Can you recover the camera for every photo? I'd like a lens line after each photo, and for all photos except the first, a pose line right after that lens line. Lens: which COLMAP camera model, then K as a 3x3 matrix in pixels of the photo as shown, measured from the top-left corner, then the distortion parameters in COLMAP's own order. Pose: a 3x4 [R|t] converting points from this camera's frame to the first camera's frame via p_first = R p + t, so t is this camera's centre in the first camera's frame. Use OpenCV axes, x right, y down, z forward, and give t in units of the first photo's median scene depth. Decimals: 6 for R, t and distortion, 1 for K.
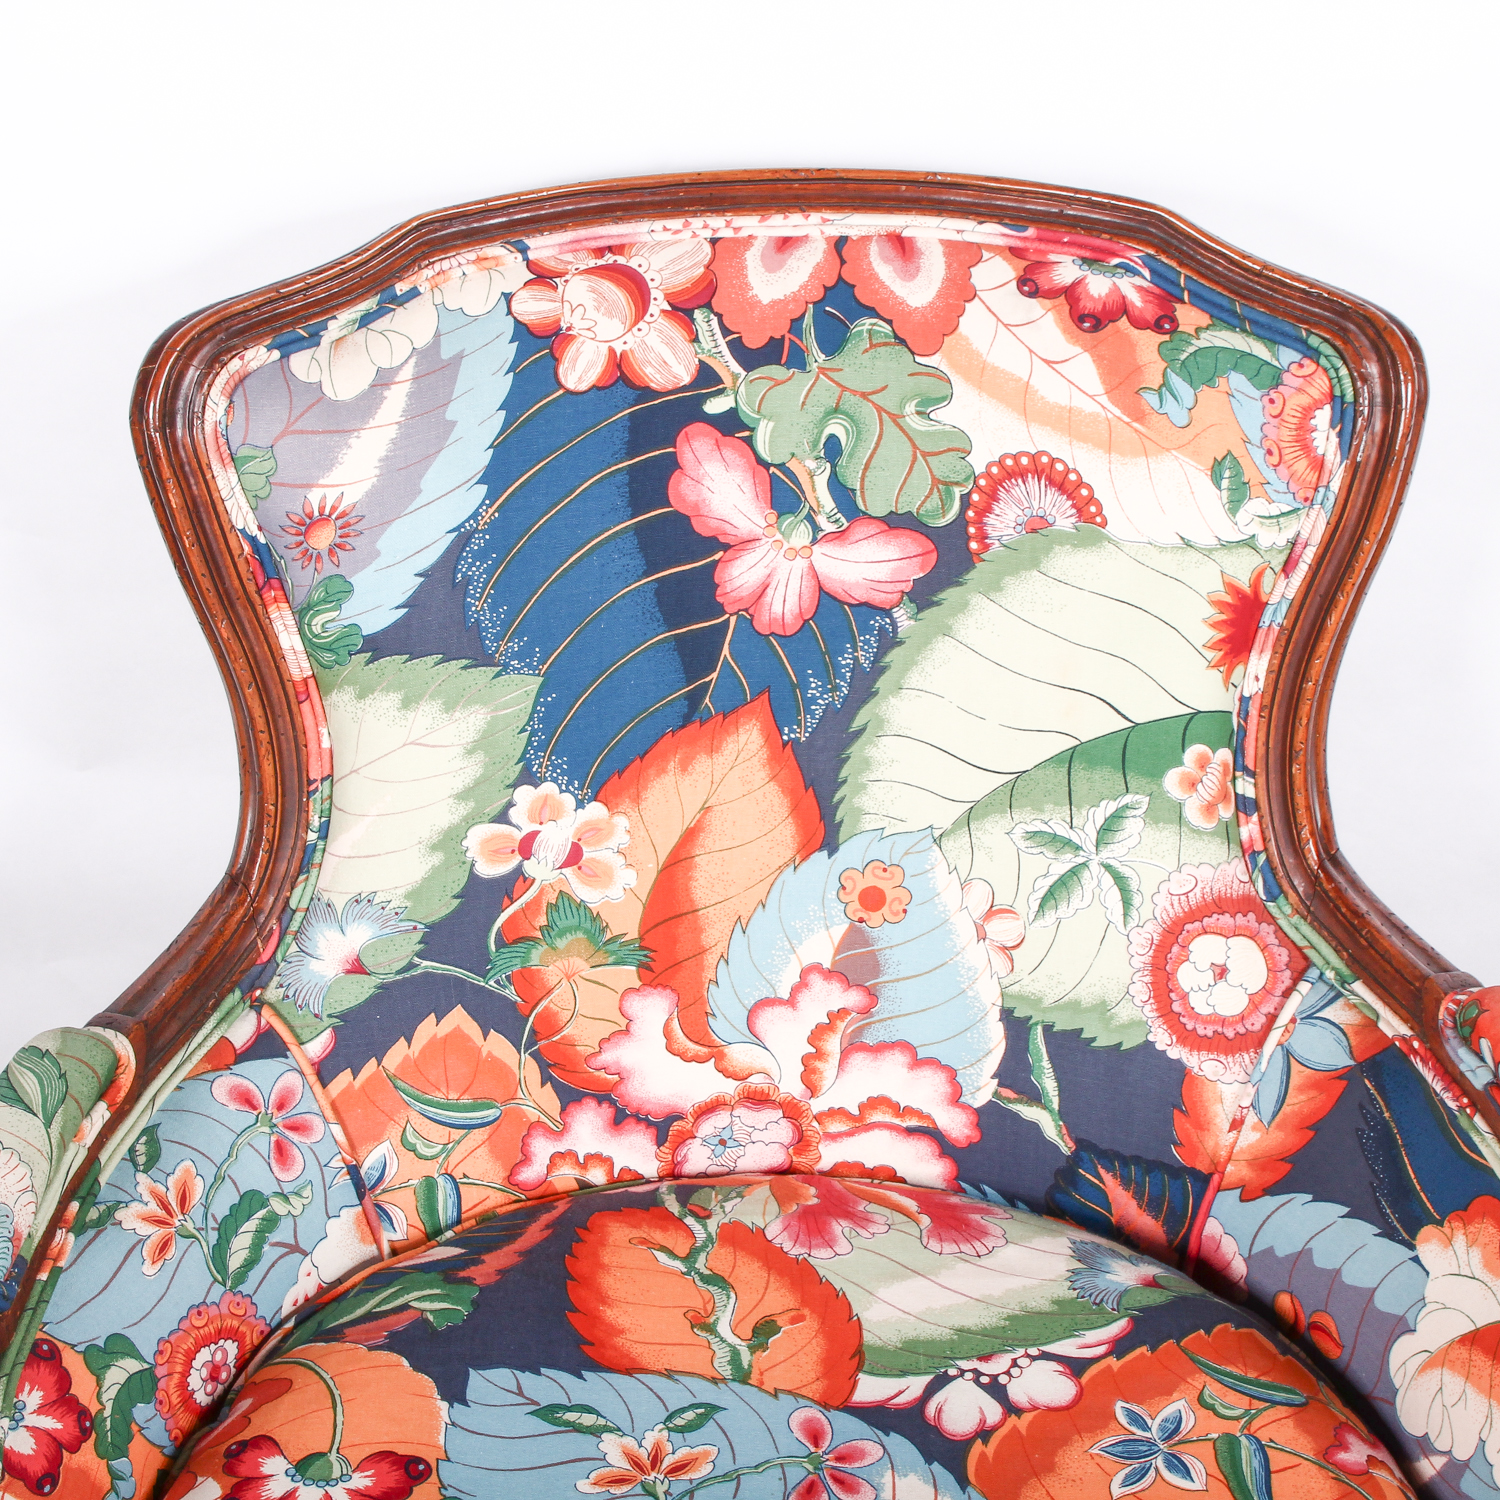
lens RADIAL K [[2550.4, 0, 750.0], [0, 2550.4, 750.0], [0, 0, 1]] dist [-0.098469, 0.101918]
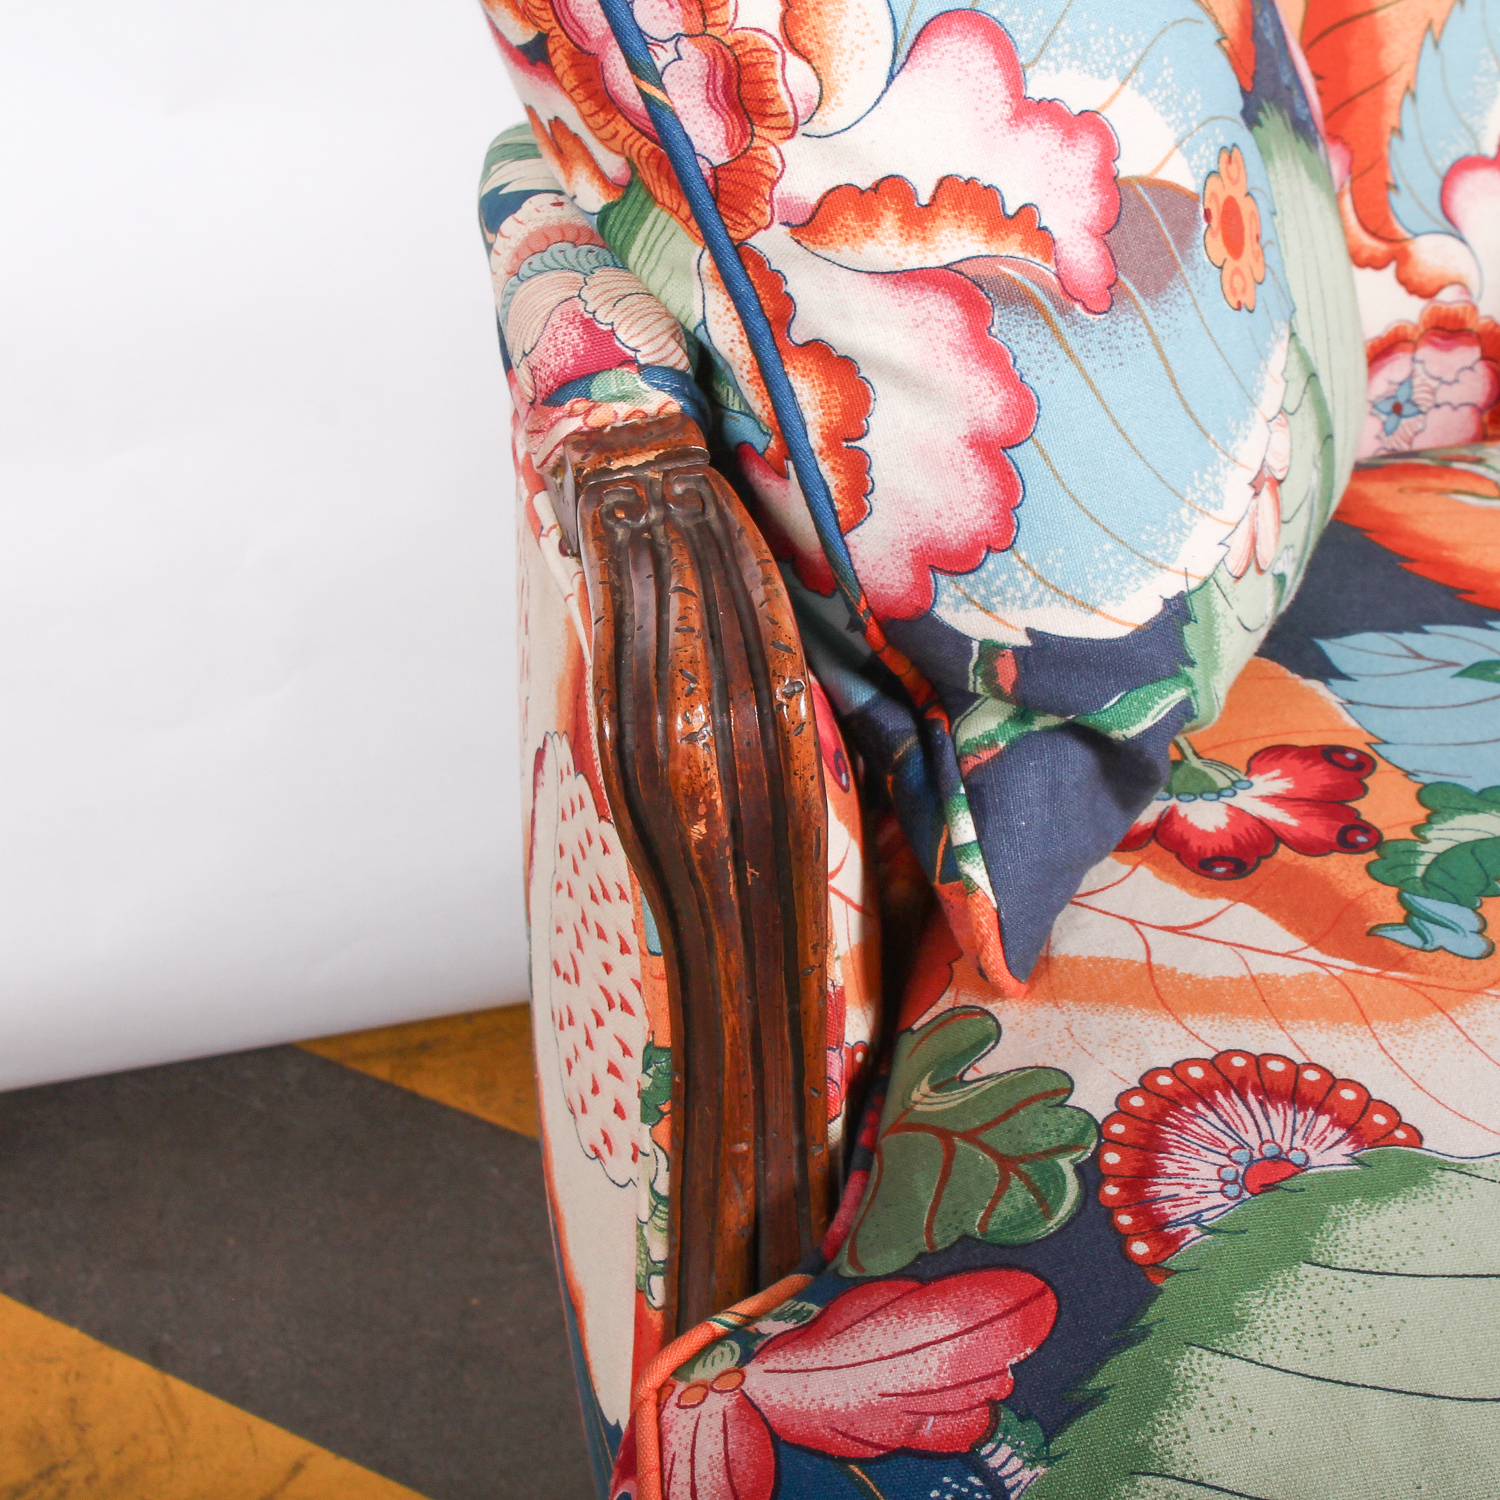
lens RADIAL K [[2550.4, 0, 750.0], [0, 2550.4, 750.0], [0, 0, 1]] dist [-0.098469, 0.101918]
pose [[0.969677, -0.119004, 0.213457, -0.343957], [0.127223, 0.991556, -0.025139, 0.252611], [-0.208662, 0.051533, 0.976629, 0.429684]]
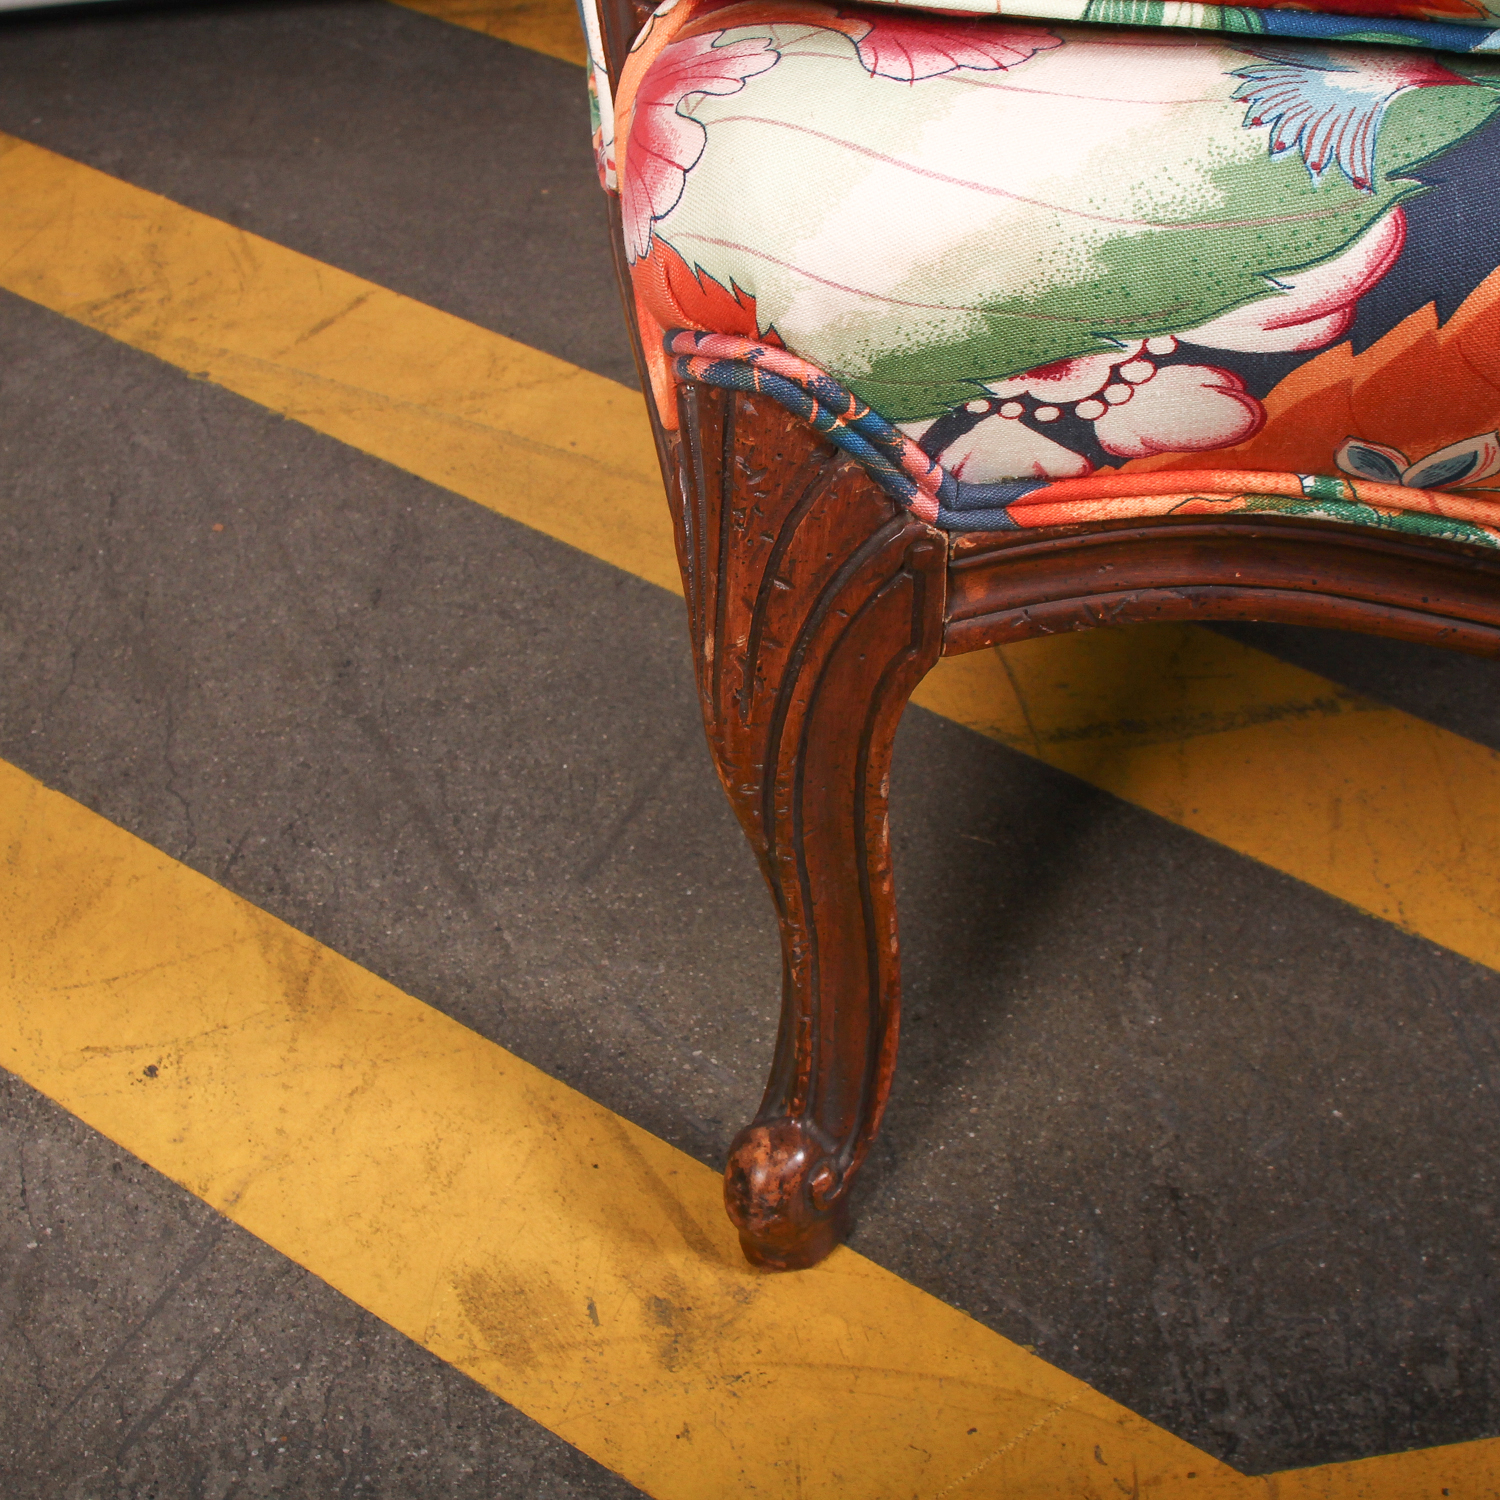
lens RADIAL K [[2550.4, 0, 750.0], [0, 2550.4, 750.0], [0, 0, 1]] dist [-0.098469, 0.101918]
pose [[0.989329, -0.089657, 0.114845, -0.319305], [0.072301, 0.986450, 0.147273, 0.490710], [-0.126493, -0.137398, 0.982406, 0.391979]]
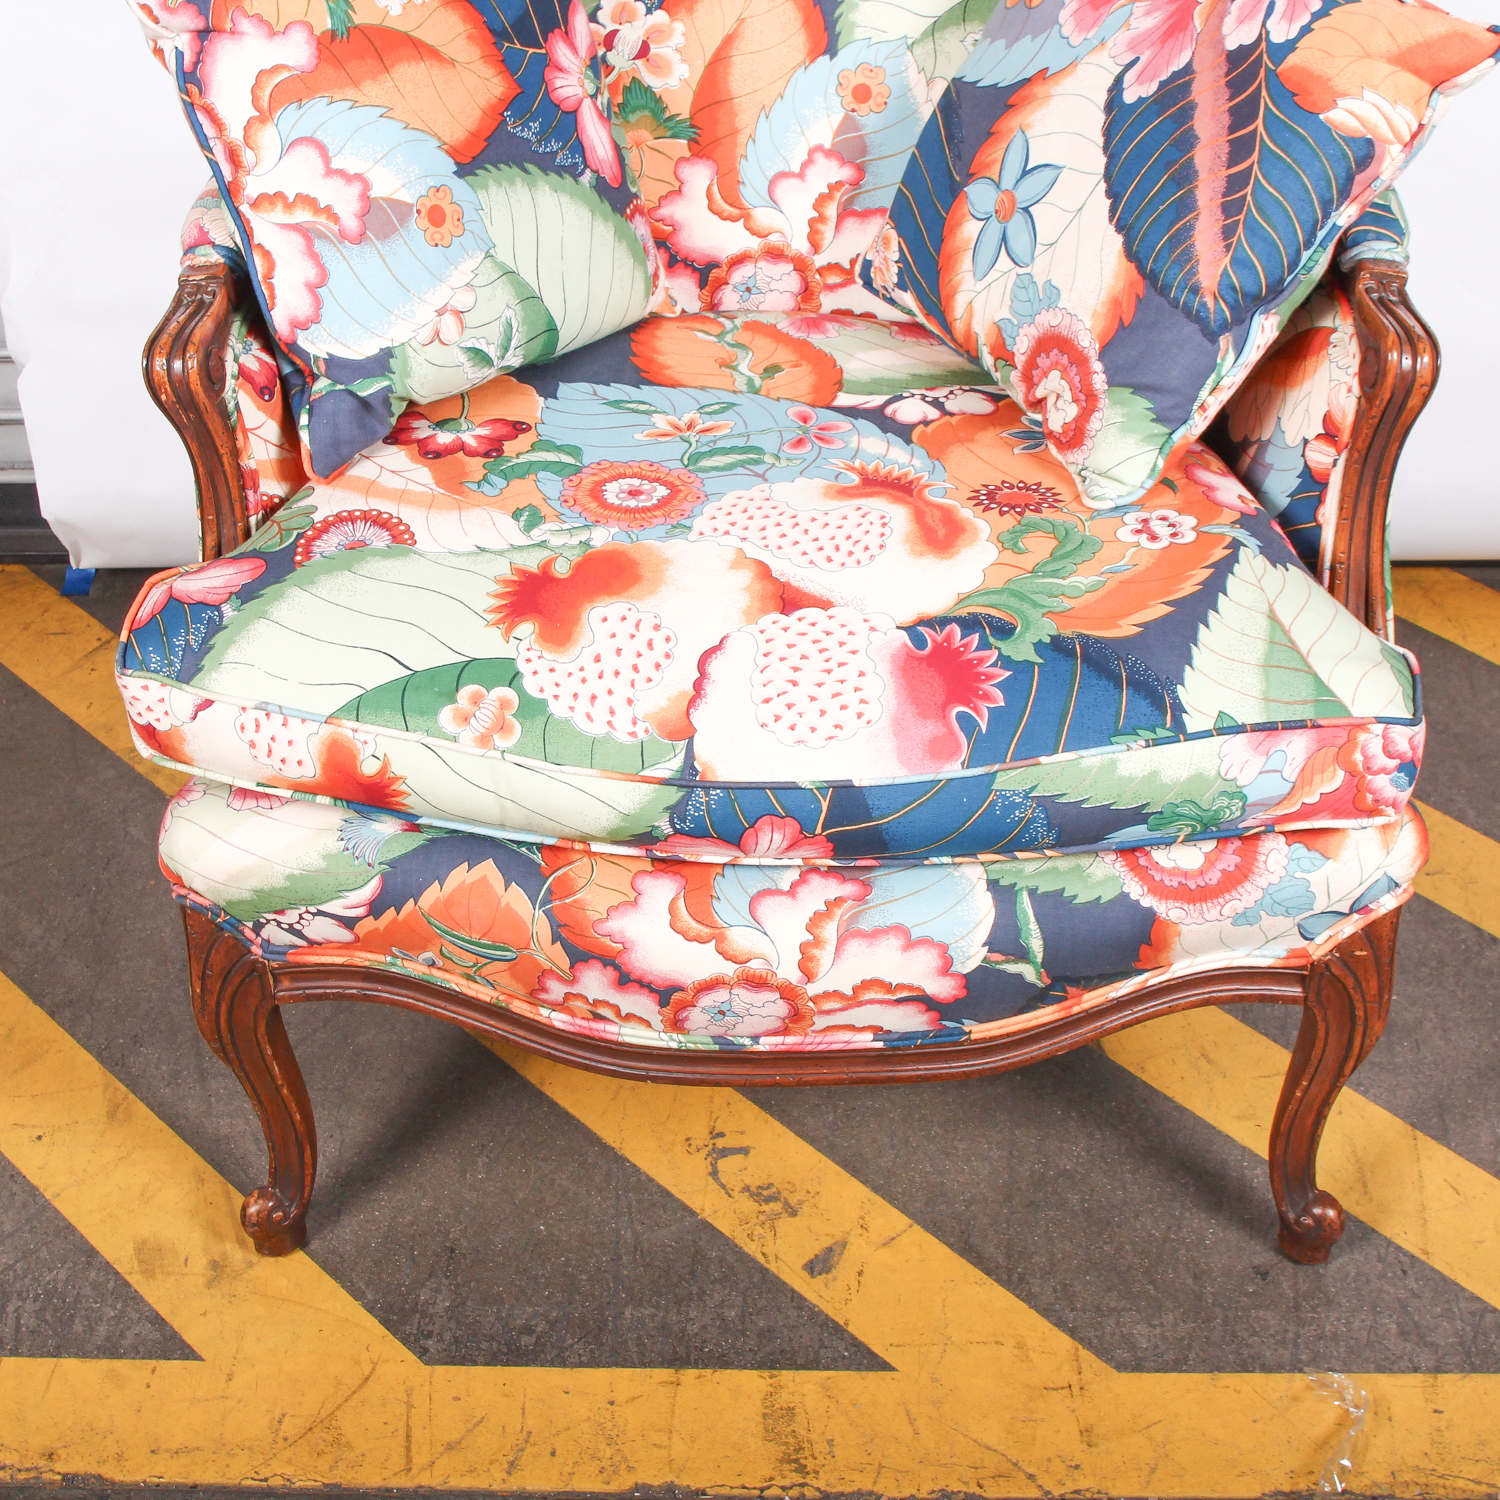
lens RADIAL K [[2550.4, 0, 750.0], [0, 2550.4, 750.0], [0, 0, 1]] dist [-0.098469, 0.101918]
pose [[0.999261, 0.025802, -0.028496, 0.037049], [-0.024291, 0.998342, 0.052181, 0.349654], [0.029795, -0.051450, 0.998231, -0.381537]]
